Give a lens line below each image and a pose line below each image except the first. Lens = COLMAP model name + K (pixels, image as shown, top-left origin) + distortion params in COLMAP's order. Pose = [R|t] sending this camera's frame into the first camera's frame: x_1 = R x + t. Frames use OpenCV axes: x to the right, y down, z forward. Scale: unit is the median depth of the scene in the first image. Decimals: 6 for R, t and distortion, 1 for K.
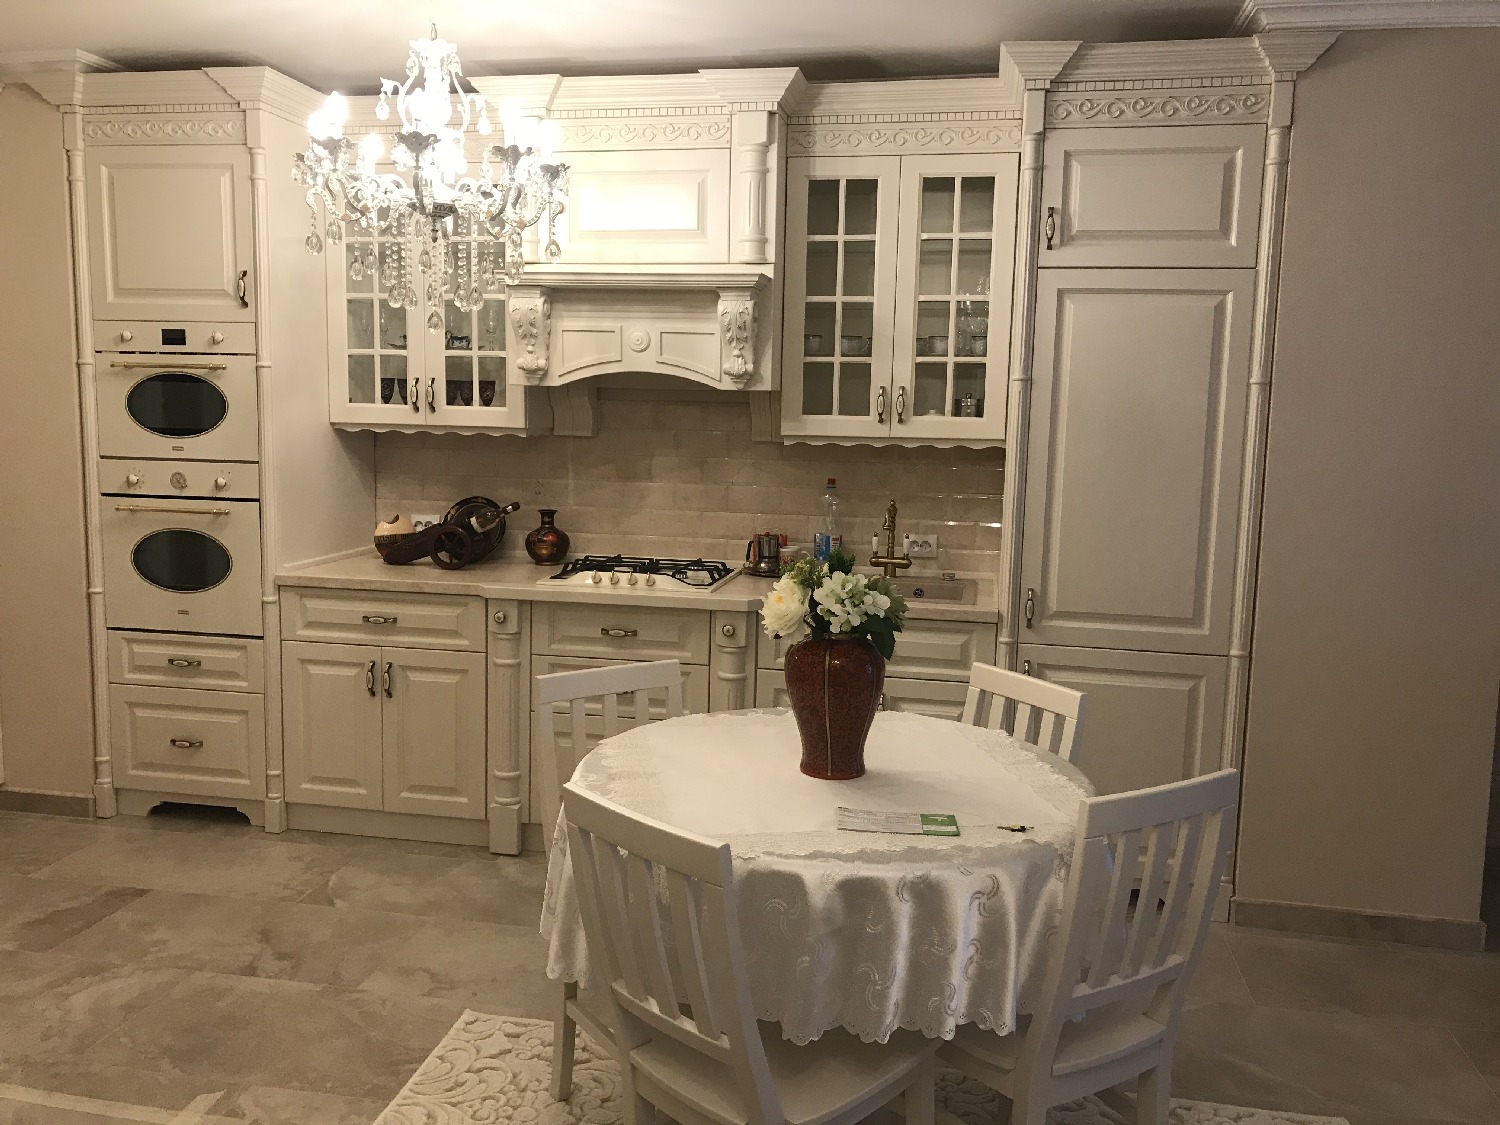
lens RADIAL K [[1214.5, 0, 748.7], [0, 1214.5, 560.6], [0, 0, 1]] dist [0.046113, -0.055349]
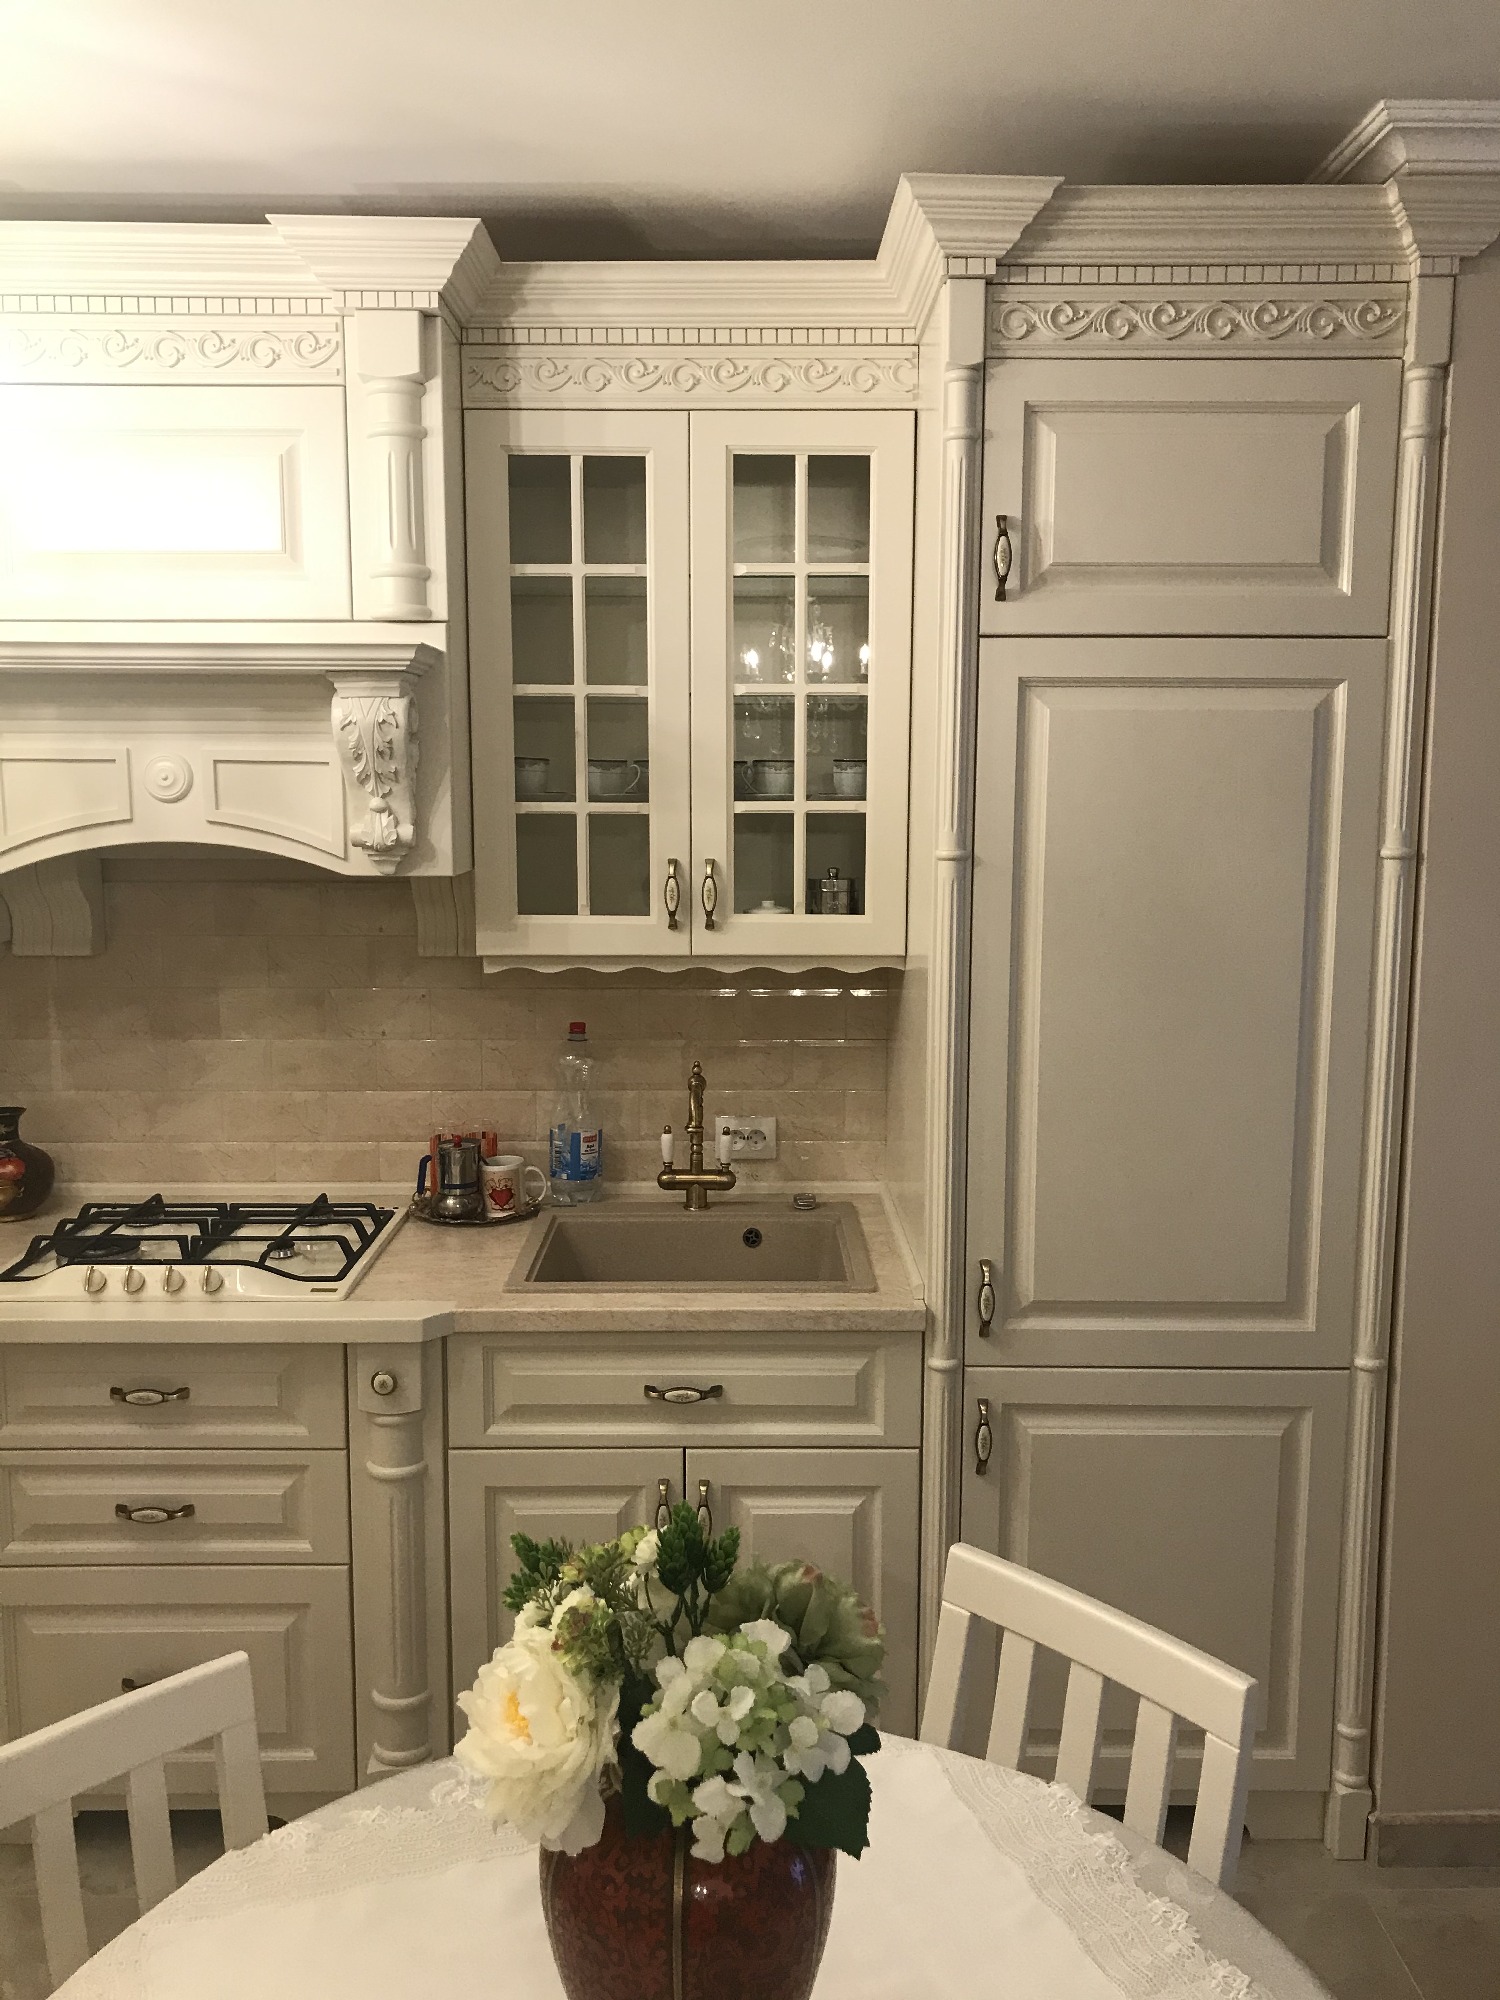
lens RADIAL K [[1619.3, 0, 743.1], [0, 1619.3, 981.3], [0, 0, 1]] dist [0.046113, -0.055349]
pose [[0.980619, -0.043450, 0.191048, 0.006326], [0.043567, 0.999044, 0.003590, -0.092379], [-0.191021, 0.004803, 0.981574, 0.320350]]
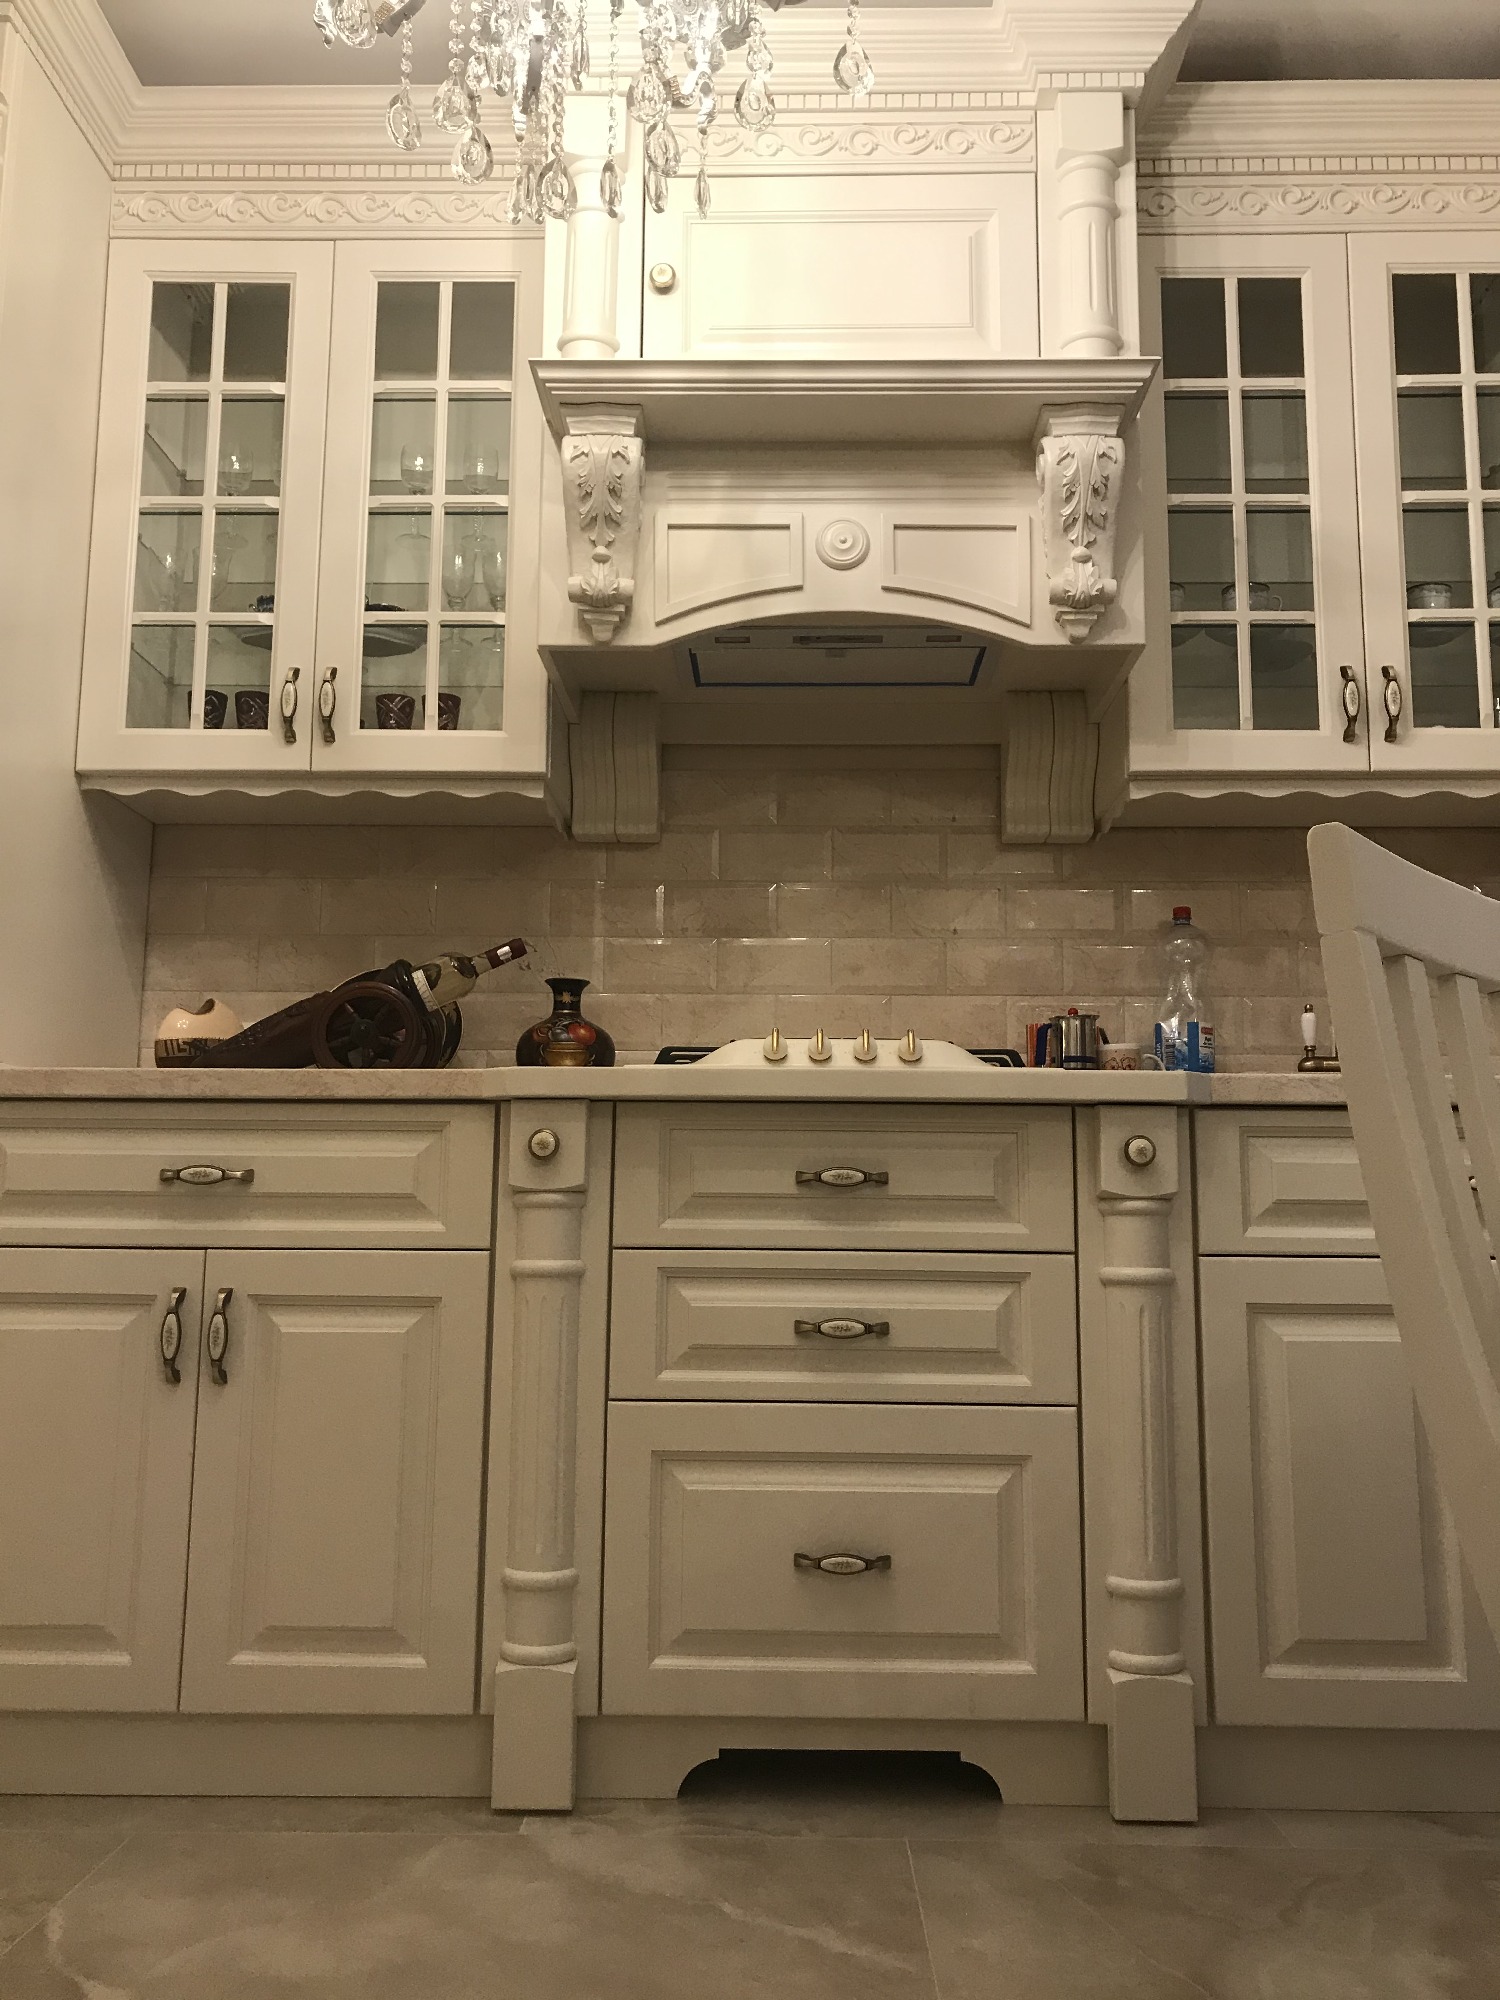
lens RADIAL K [[1619.3, 0, 751.8], [0, 1619.3, 1001.1], [0, 0, 1]] dist [0.046113, -0.055349]
pose [[0.984650, 0.010053, 0.174250, -0.226226], [0.035707, 0.965623, -0.257482, 0.136981], [-0.170848, 0.259751, 0.950442, 0.470257]]
